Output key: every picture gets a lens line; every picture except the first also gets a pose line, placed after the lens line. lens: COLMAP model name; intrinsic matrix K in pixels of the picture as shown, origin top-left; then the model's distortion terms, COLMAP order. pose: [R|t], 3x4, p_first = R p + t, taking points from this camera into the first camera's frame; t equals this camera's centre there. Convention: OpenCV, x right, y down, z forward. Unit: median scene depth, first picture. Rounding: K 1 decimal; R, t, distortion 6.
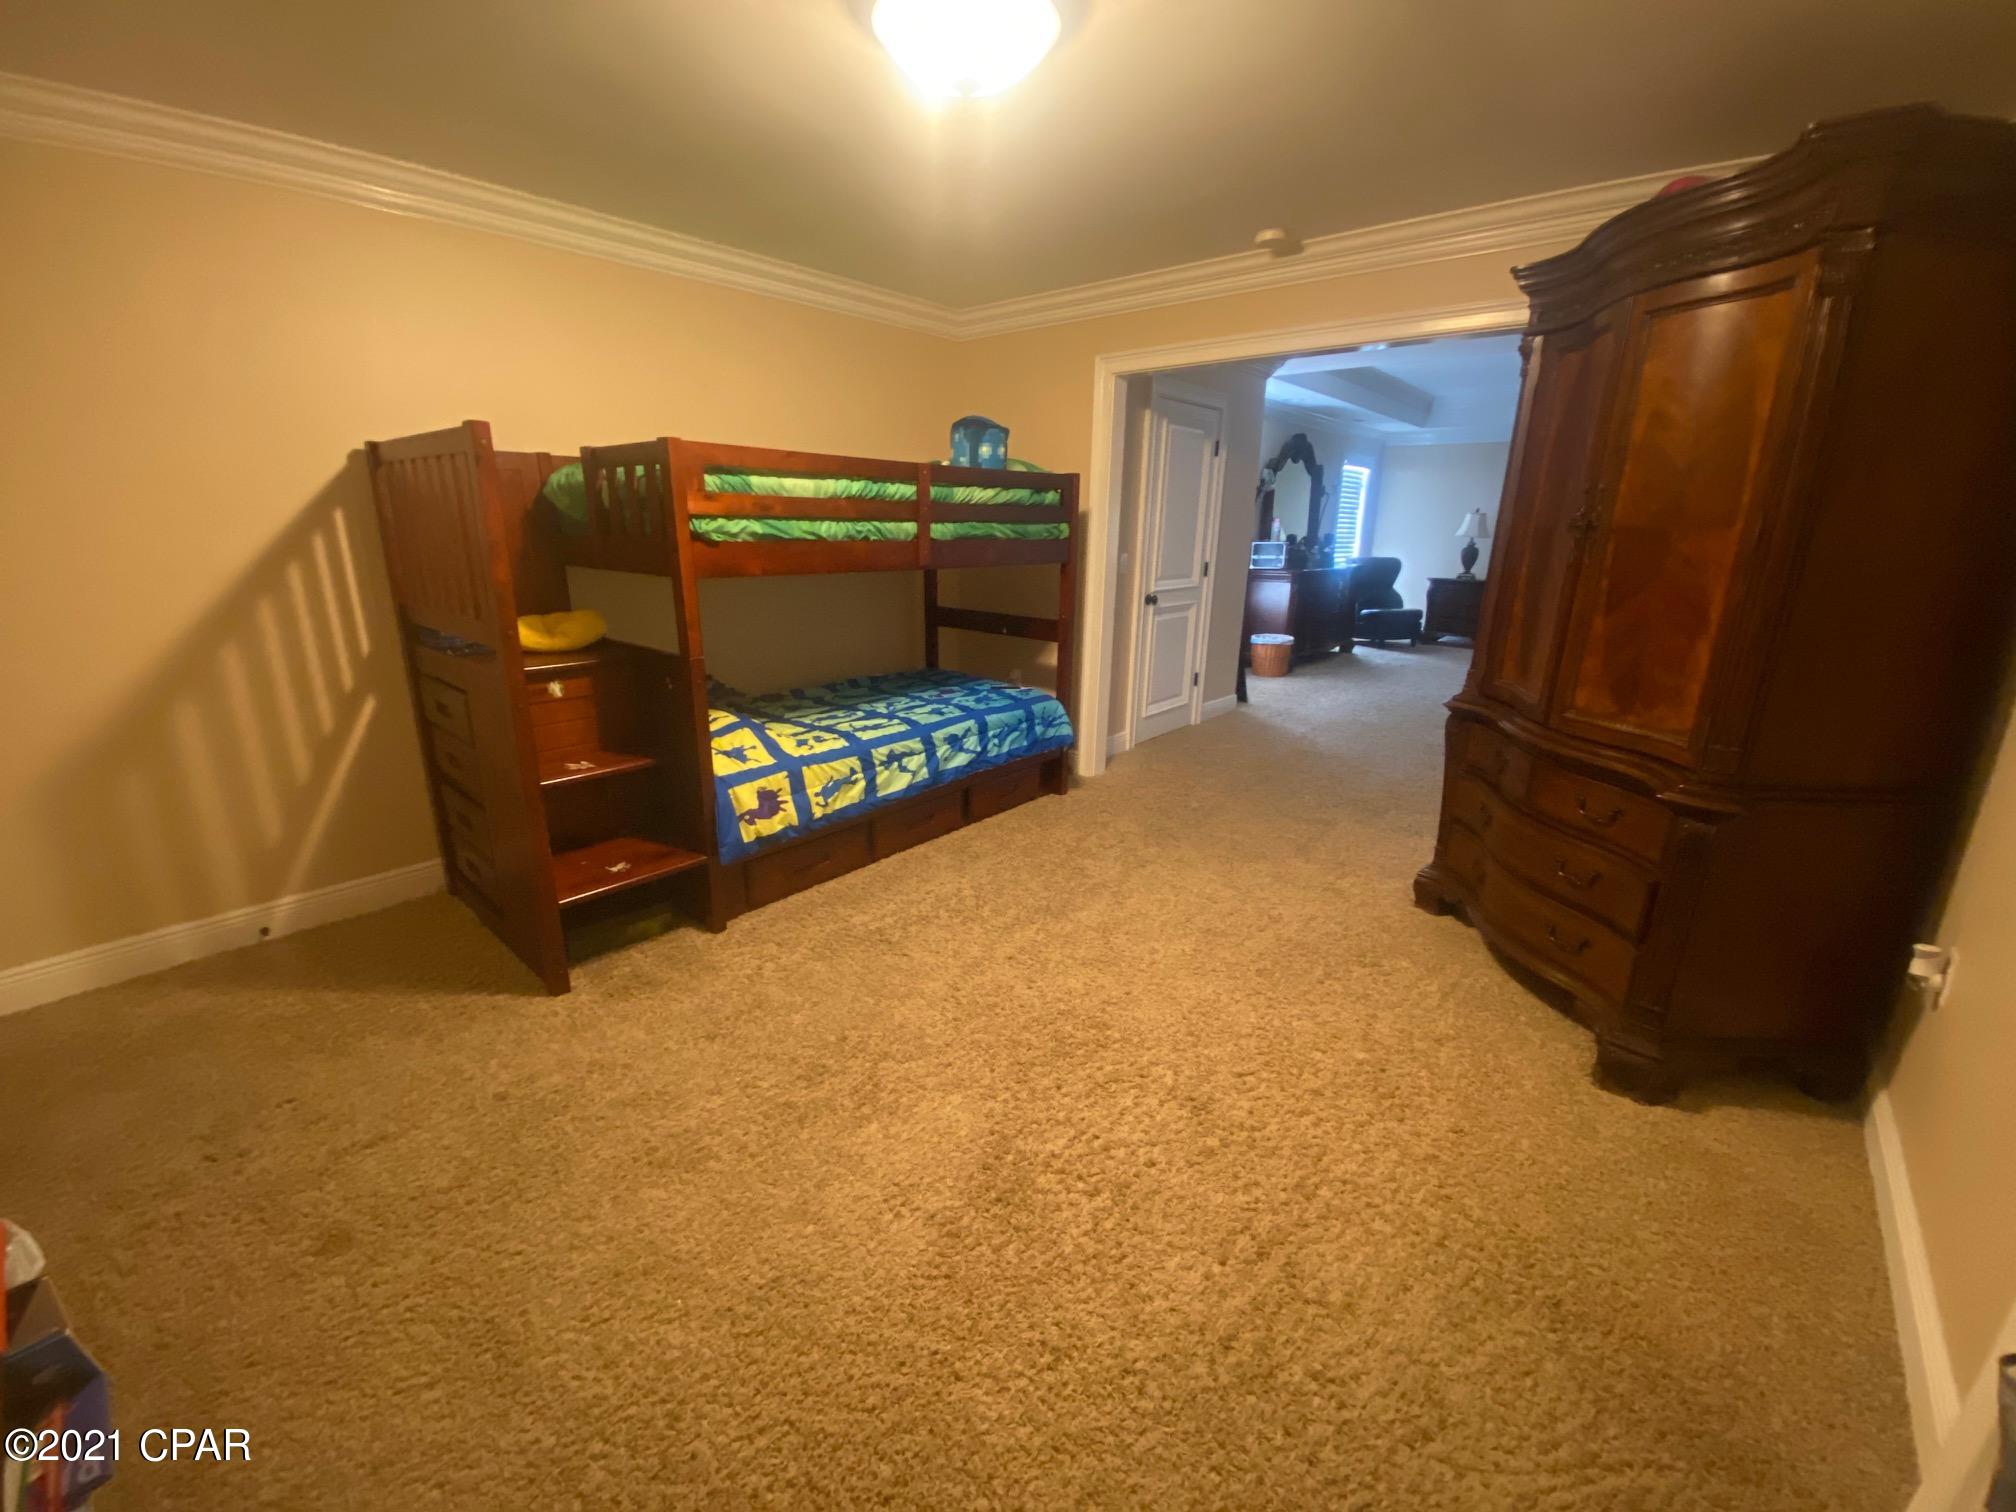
lens RADIAL K [[821.7, 0, 999.4], [0, 821.7, 768.0], [0, 0, 1]] dist [0.007695, -0.005932]
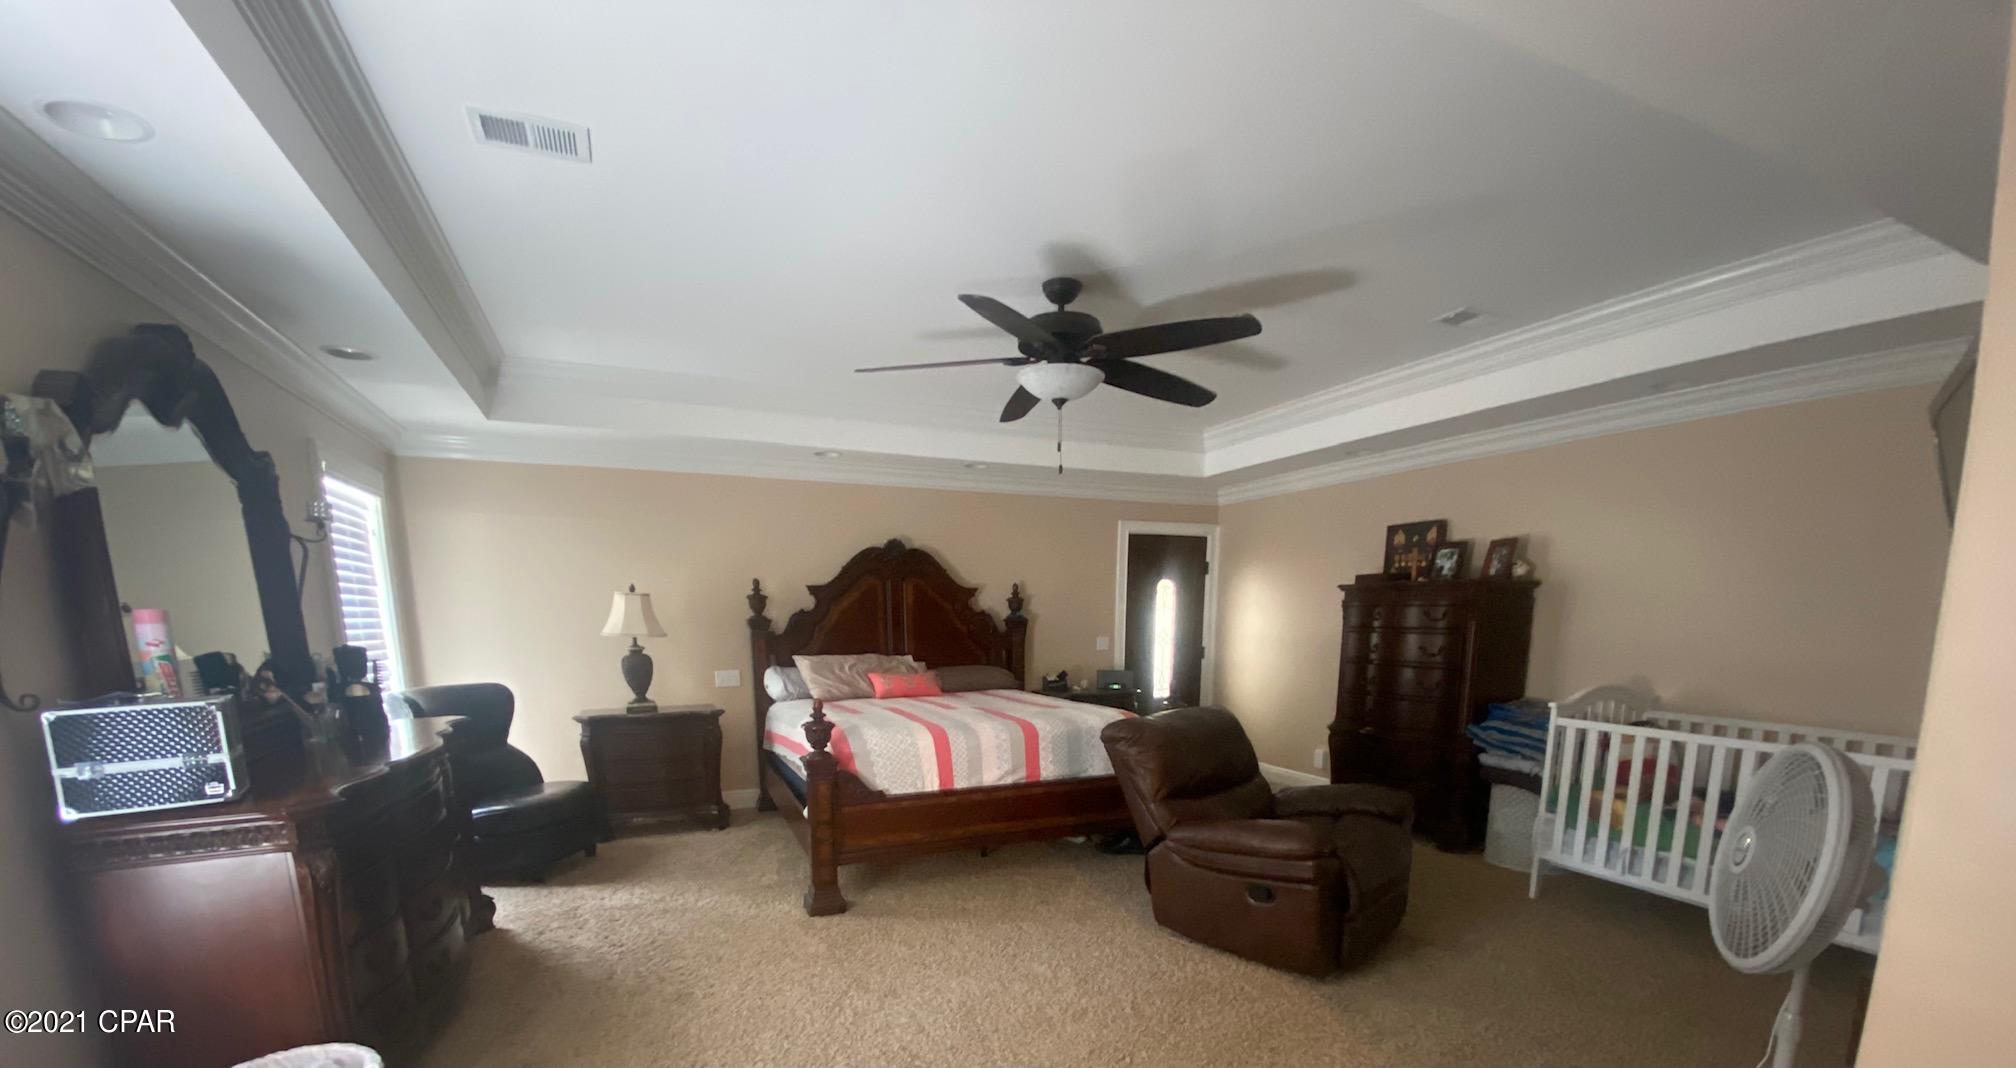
lens RADIAL K [[805.4, 0, 1048.2], [0, 805.4, 752.2], [0, 0, 1]] dist [-0.036000, -0.000478]
pose [[0.377899, -0.169729, 0.910156, 0.628068], [0.266111, 0.961483, 0.068811, -0.575921], [-0.886779, 0.216199, 0.408511, 1.891171]]
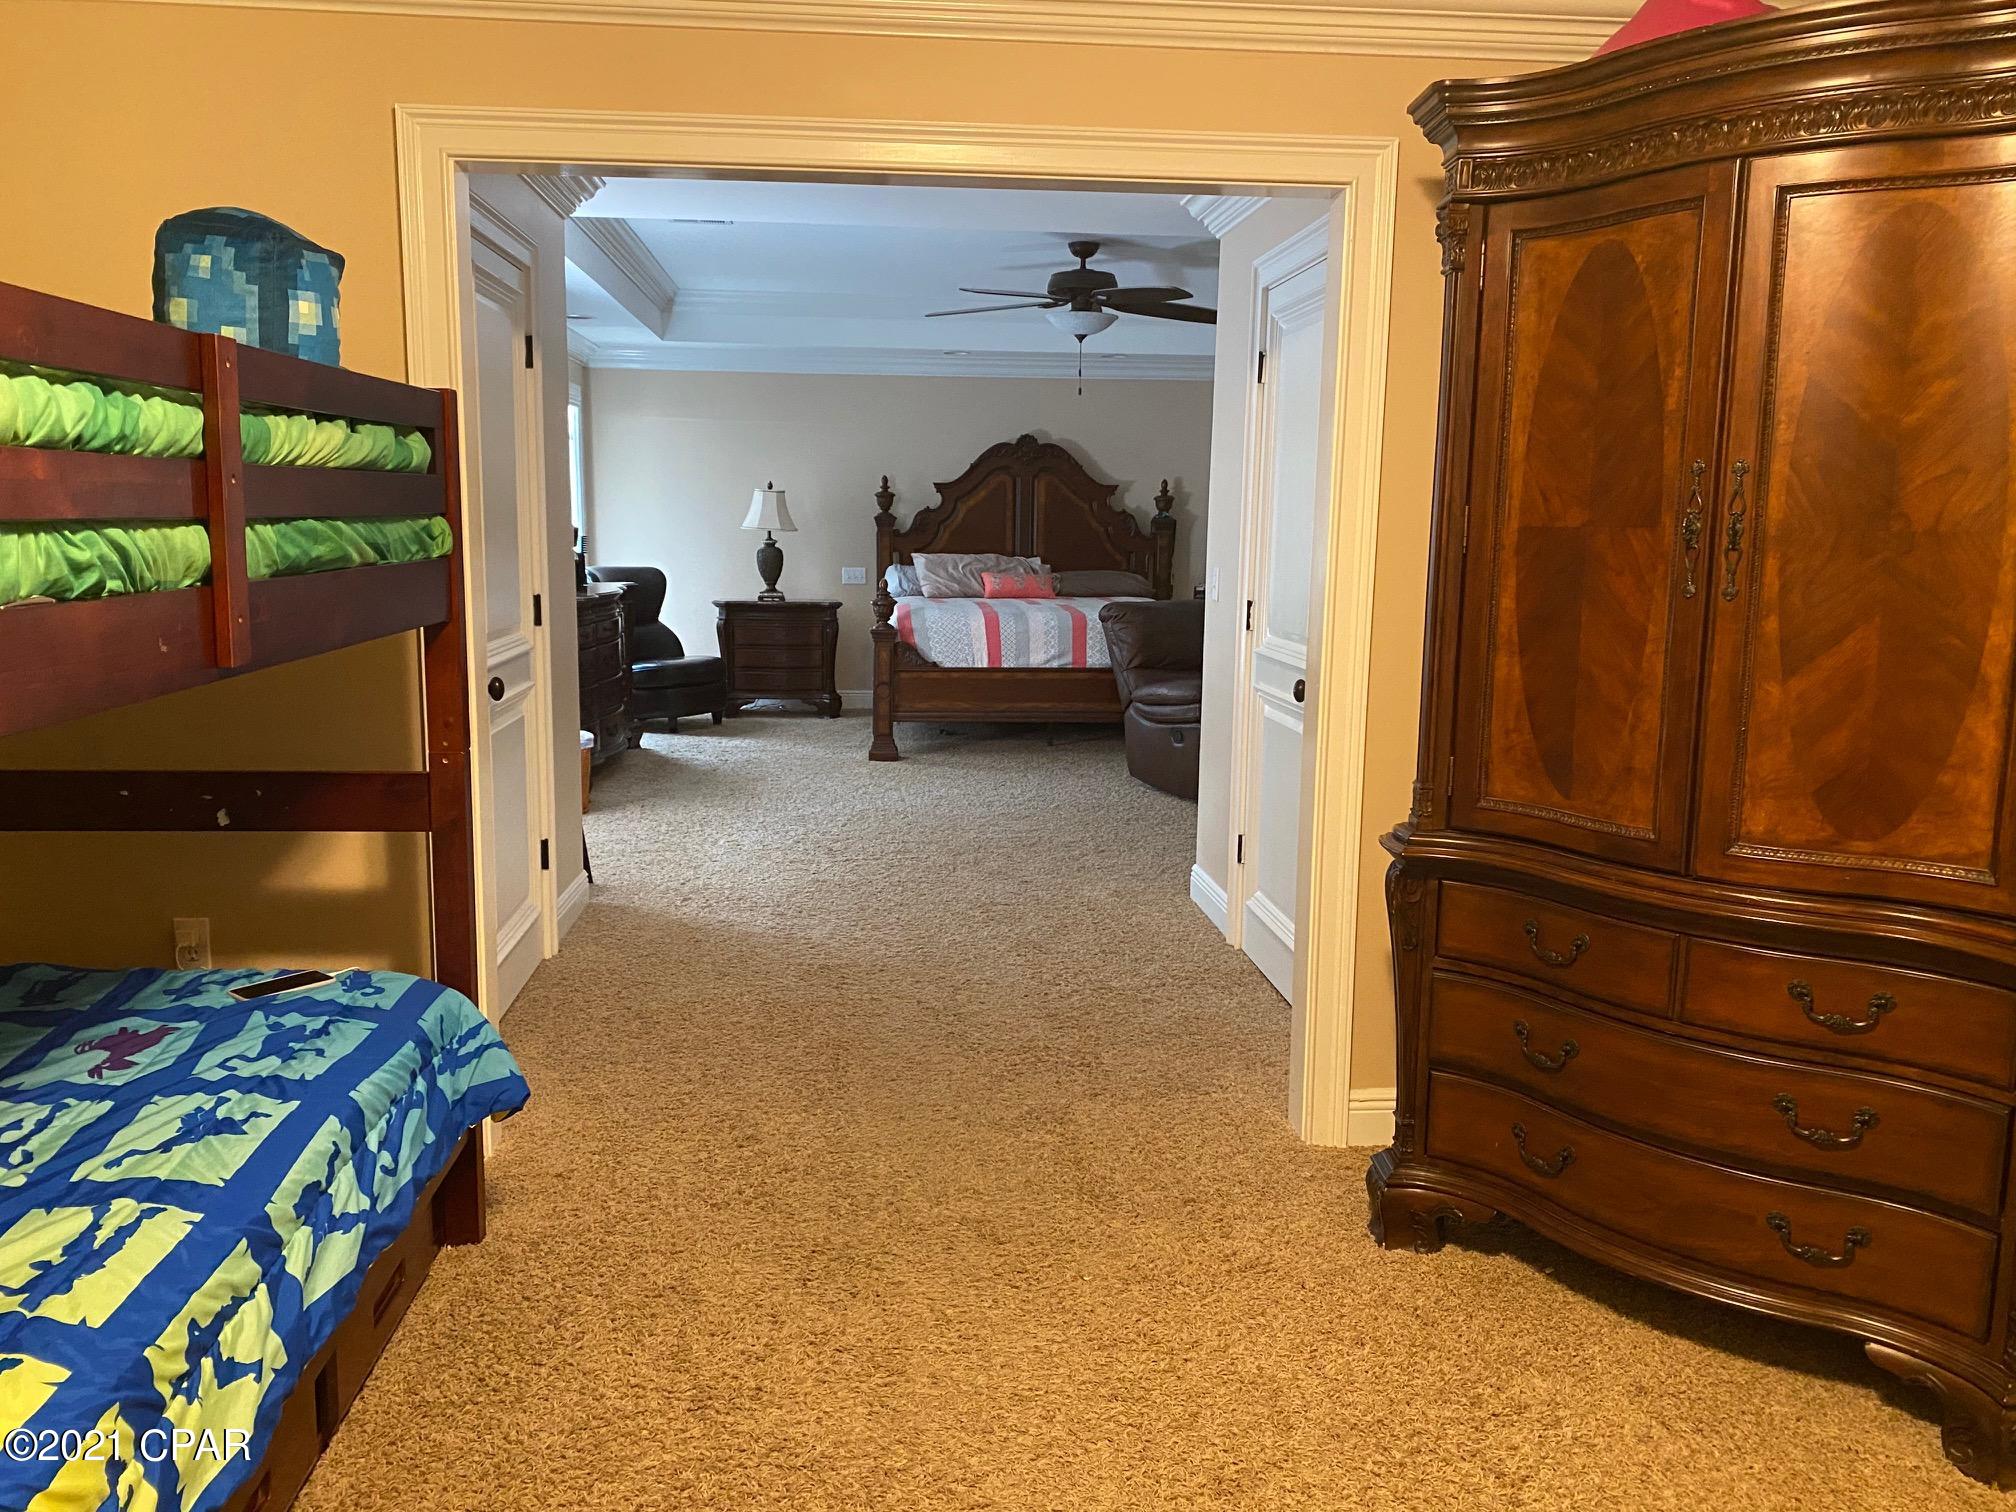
lens RADIAL K [[1545.0, 0, 1002.8], [0, 1545.0, 737.8], [0, 0, 1]] dist [0.014304, -0.011800]
pose [[0.695382, -0.107377, 0.710573, -0.351587], [0.203502, 0.977724, -0.051404, -0.158608], [-0.689225, 0.180348, 0.701743, 0.489666]]
